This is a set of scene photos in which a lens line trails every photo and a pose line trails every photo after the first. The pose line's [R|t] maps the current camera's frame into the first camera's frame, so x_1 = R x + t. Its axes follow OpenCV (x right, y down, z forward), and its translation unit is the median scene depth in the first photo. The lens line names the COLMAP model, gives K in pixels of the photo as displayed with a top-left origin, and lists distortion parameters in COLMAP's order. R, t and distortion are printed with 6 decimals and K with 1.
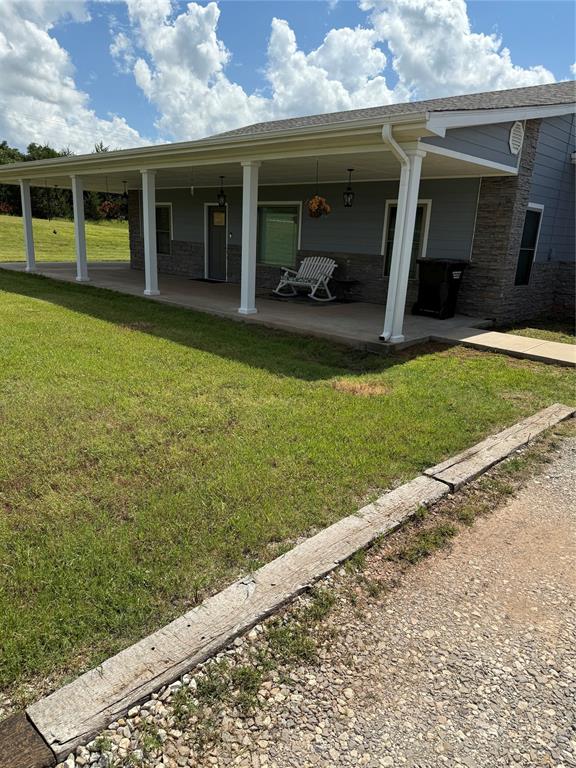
lens RADIAL K [[526.7, 0, 285.8], [0, 526.7, 379.8], [0, 0, 1]] dist [0.143977, -0.250905]
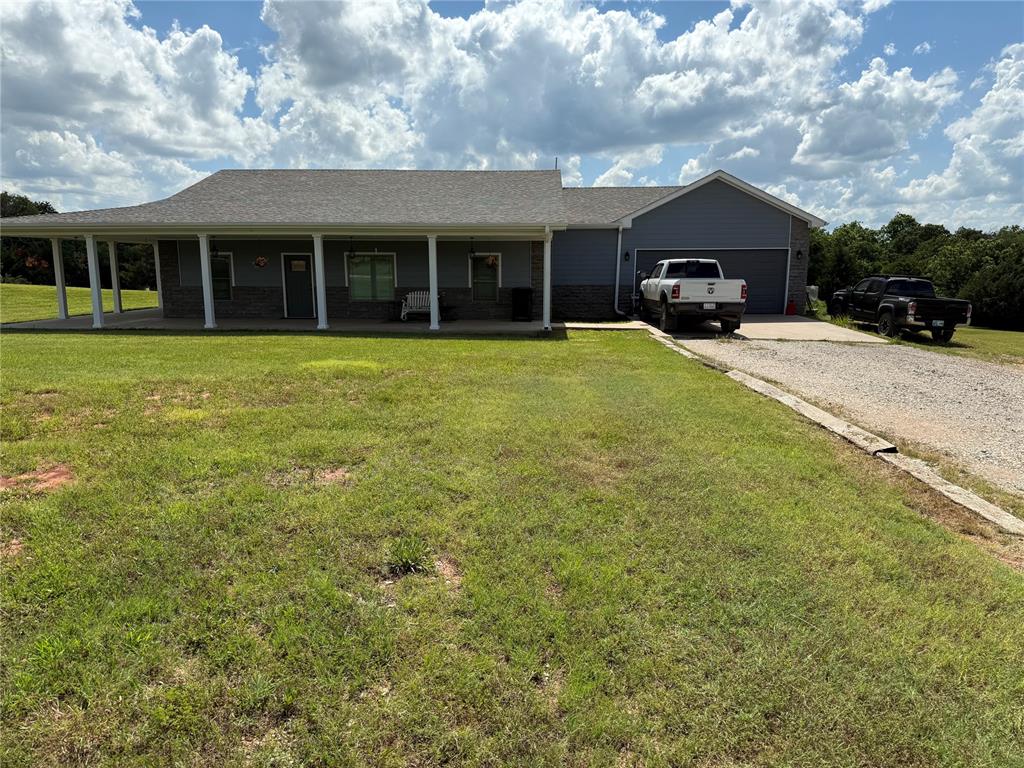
lens RADIAL K [[702.3, 0, 513.1], [0, 702.3, 378.3], [0, 0, 1]] dist [0.143977, -0.250905]
pose [[0.739675, -0.147076, 0.656696, -0.822963], [0.209439, 0.977675, -0.016939, 0.060186], [-0.639544, 0.150067, 0.753965, -0.422027]]
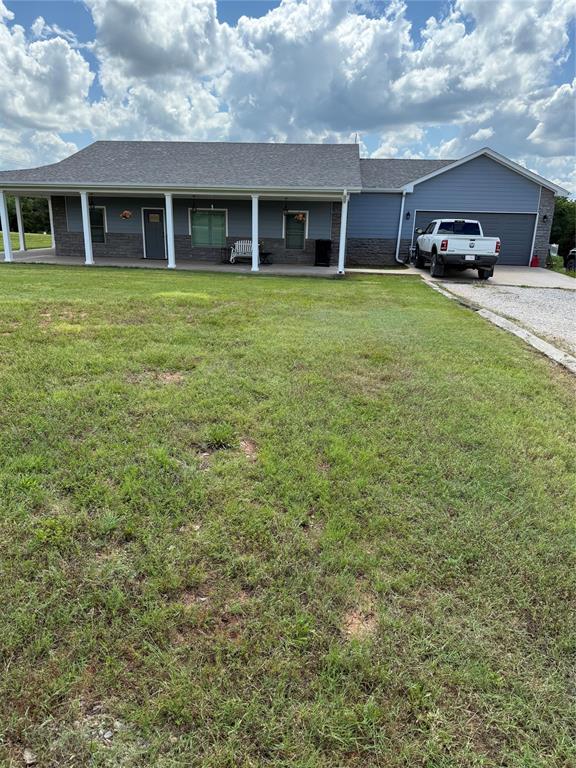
lens RADIAL K [[526.7, 0, 285.8], [0, 526.7, 379.8], [0, 0, 1]] dist [0.143977, -0.250905]
pose [[0.783936, -0.199933, 0.587768, -0.812126], [0.174679, 0.979513, 0.100209, 0.062810], [-0.595761, 0.024113, 0.802799, -0.433120]]
